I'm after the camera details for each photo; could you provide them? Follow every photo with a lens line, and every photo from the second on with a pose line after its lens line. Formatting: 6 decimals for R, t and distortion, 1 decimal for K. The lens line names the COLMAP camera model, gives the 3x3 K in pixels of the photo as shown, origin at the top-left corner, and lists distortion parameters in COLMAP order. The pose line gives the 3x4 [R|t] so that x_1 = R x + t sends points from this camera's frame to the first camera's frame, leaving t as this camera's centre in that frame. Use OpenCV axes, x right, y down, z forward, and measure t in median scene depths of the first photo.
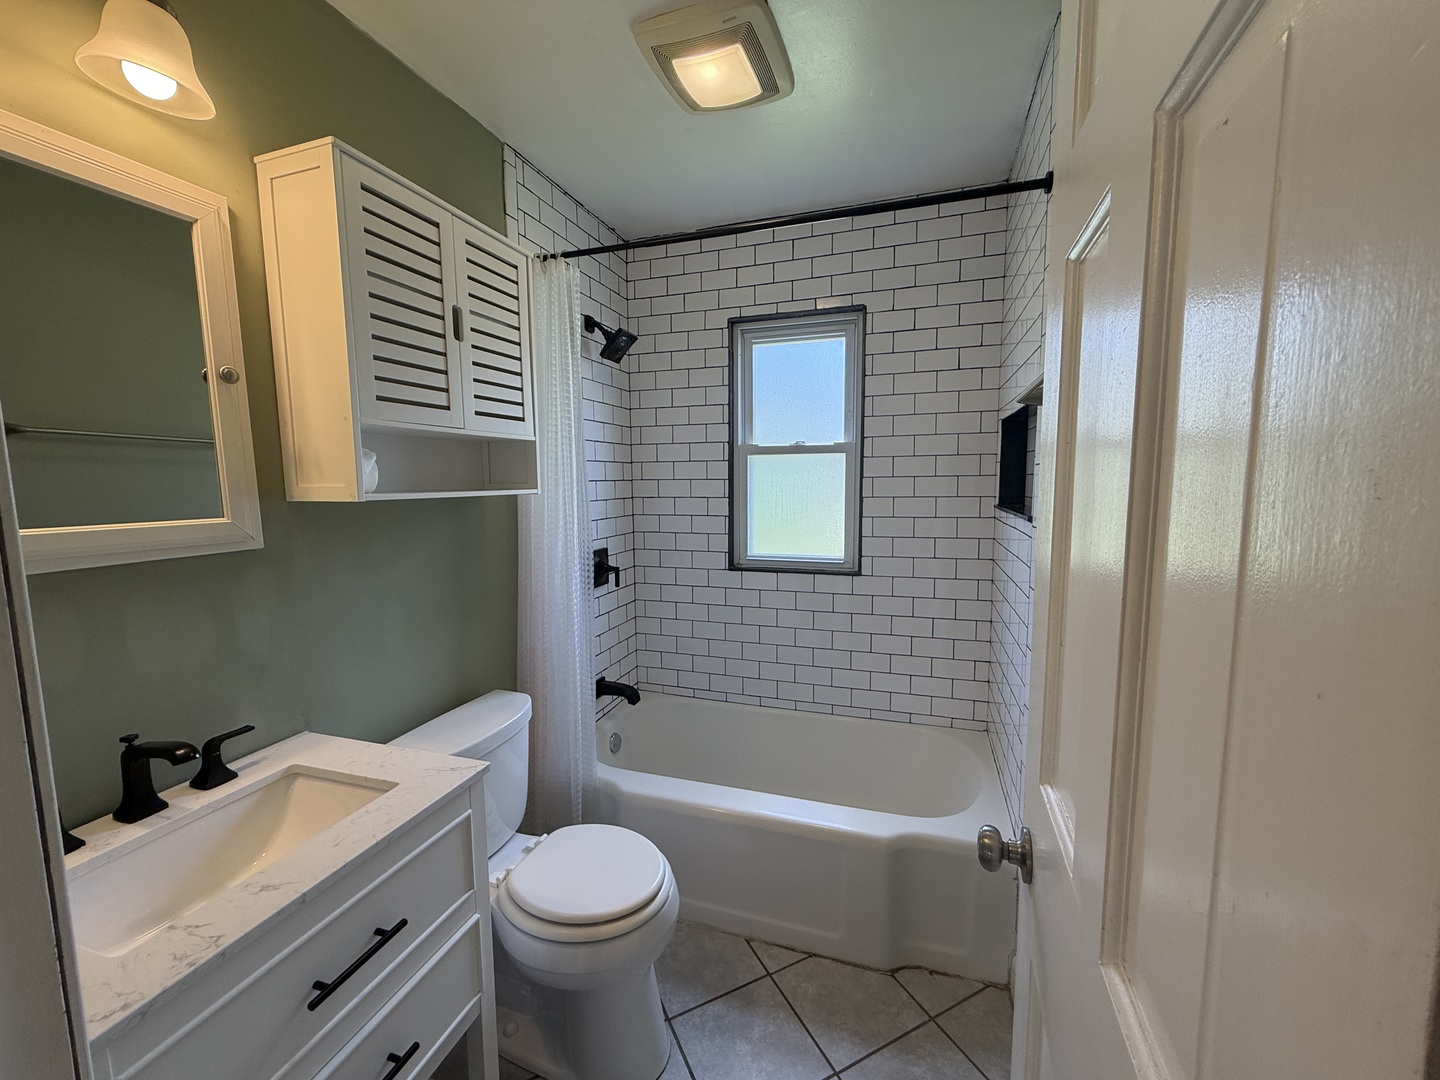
lens RADIAL K [[573.2, 0, 725.2], [0, 573.2, 539.0], [0, 0, 1]] dist [0.000324, 0.000147]
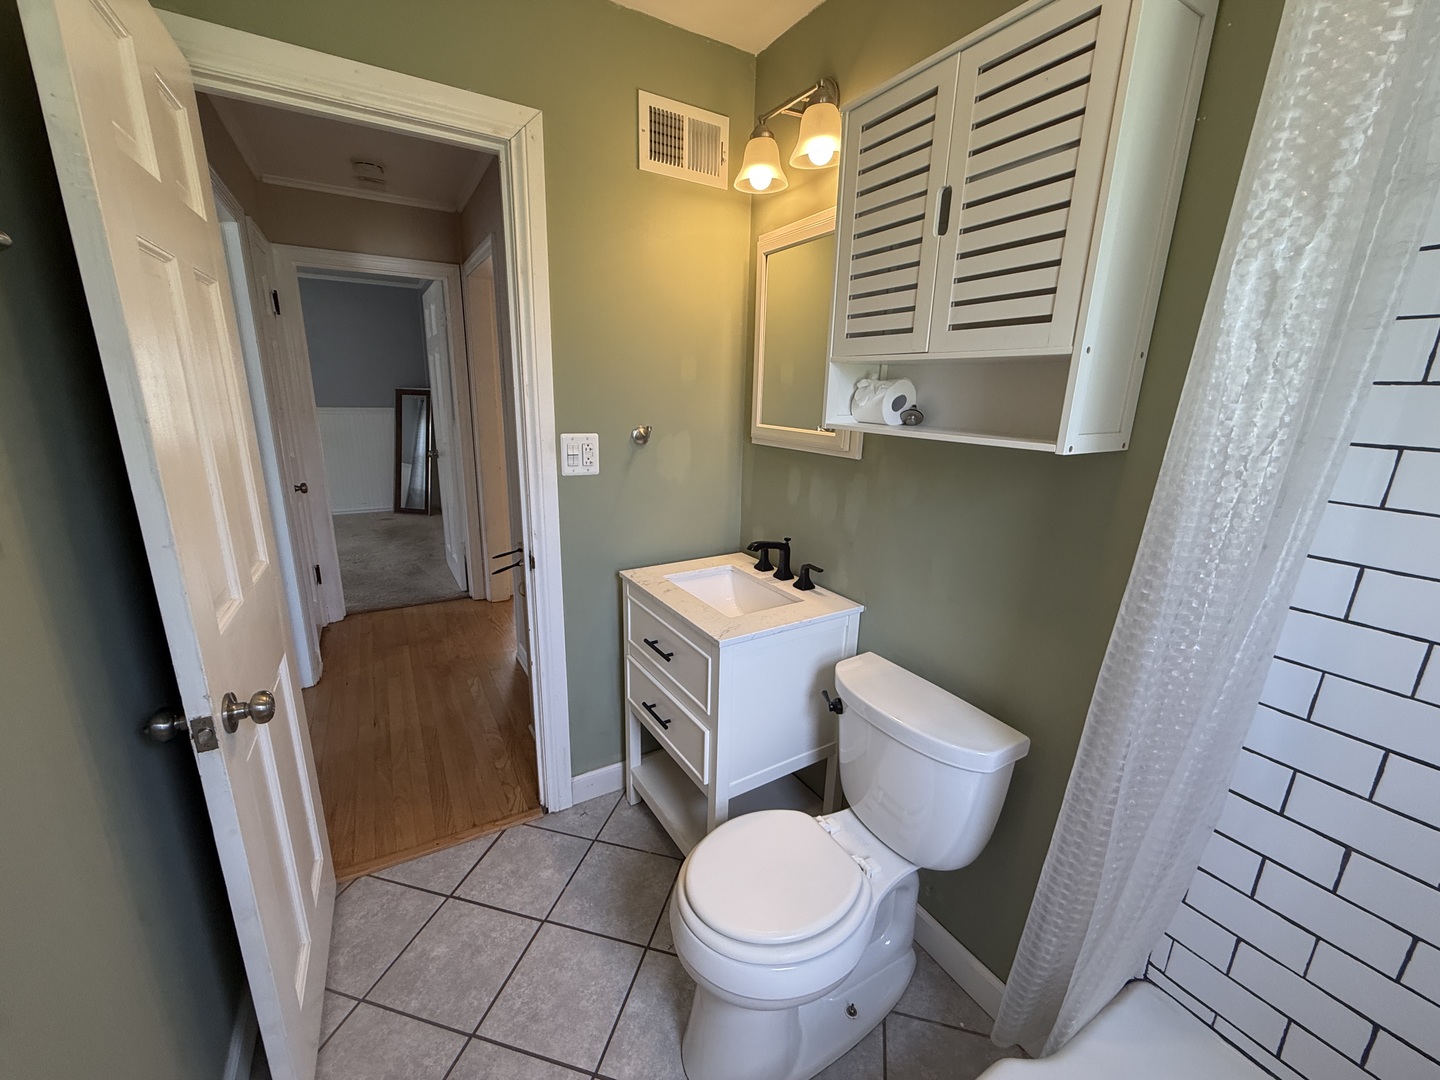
lens RADIAL K [[573.2, 0, 724.0], [0, 573.2, 540.3], [0, 0, 1]] dist [0.000324, 0.000147]
pose [[-0.650787, 0.186095, -0.736101, 0.380203], [-0.098588, 0.940578, 0.324952, -0.185123], [0.752832, 0.284046, -0.593769, 1.387416]]
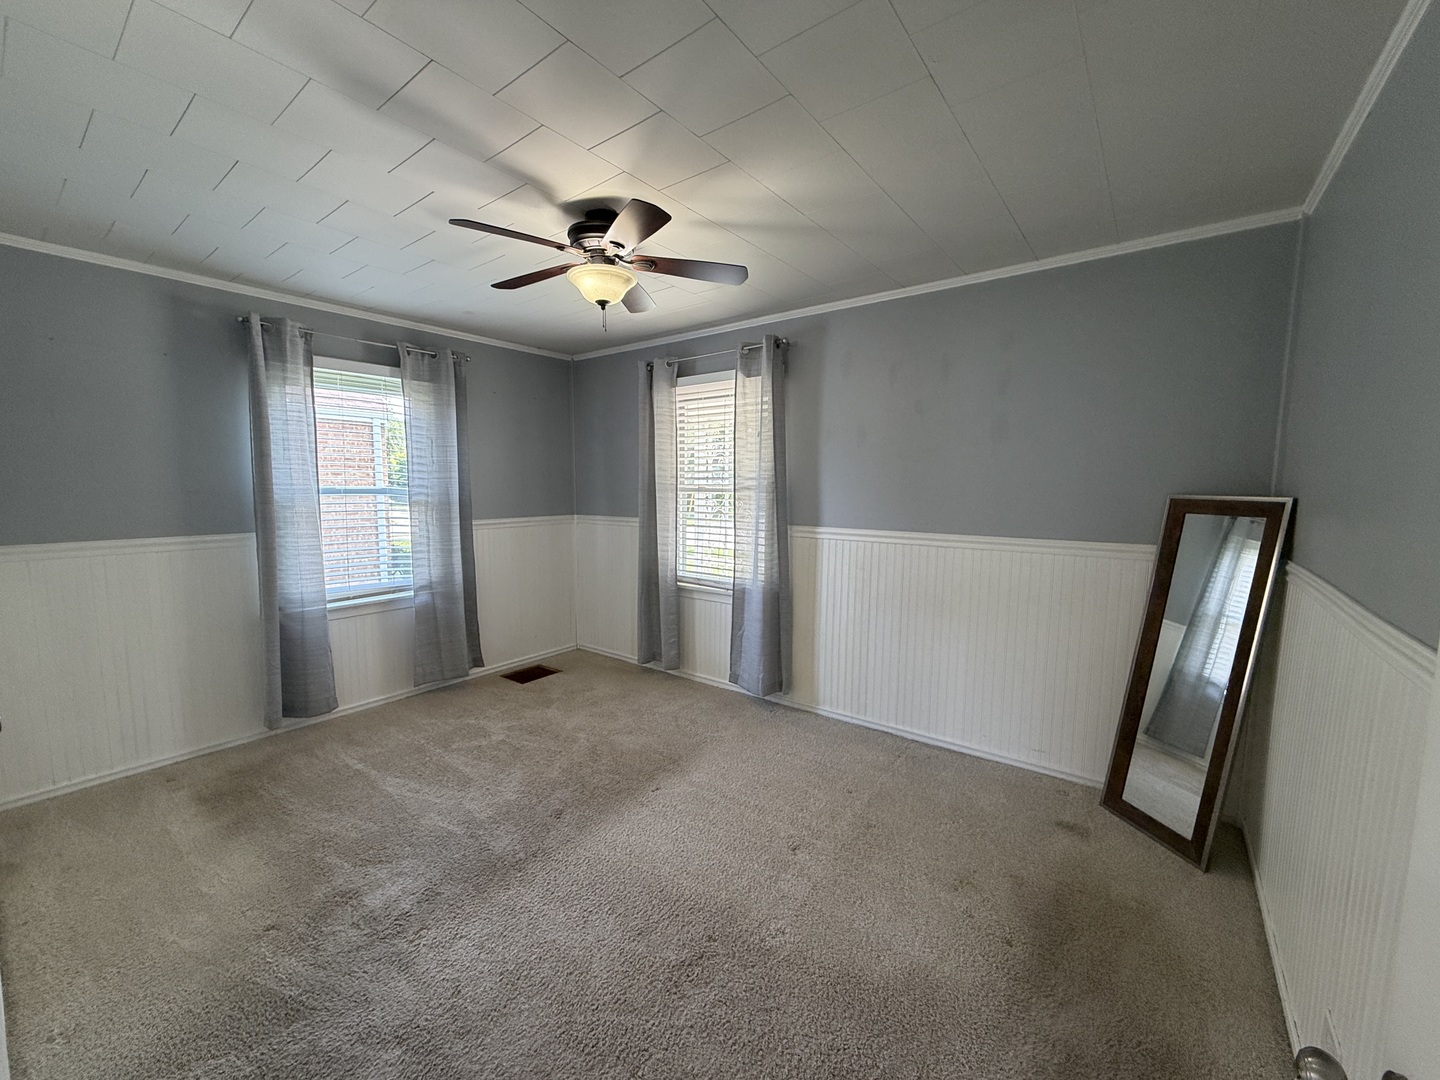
lens RADIAL K [[573.2, 0, 719.1], [0, 573.2, 540.8], [0, 0, 1]] dist [0.000324, 0.000147]
pose [[-0.946640, -0.027130, 0.321149, 0.242585], [0.038757, 0.979637, 0.197002, -0.144262], [-0.319954, 0.198937, -0.926312, 1.034635]]
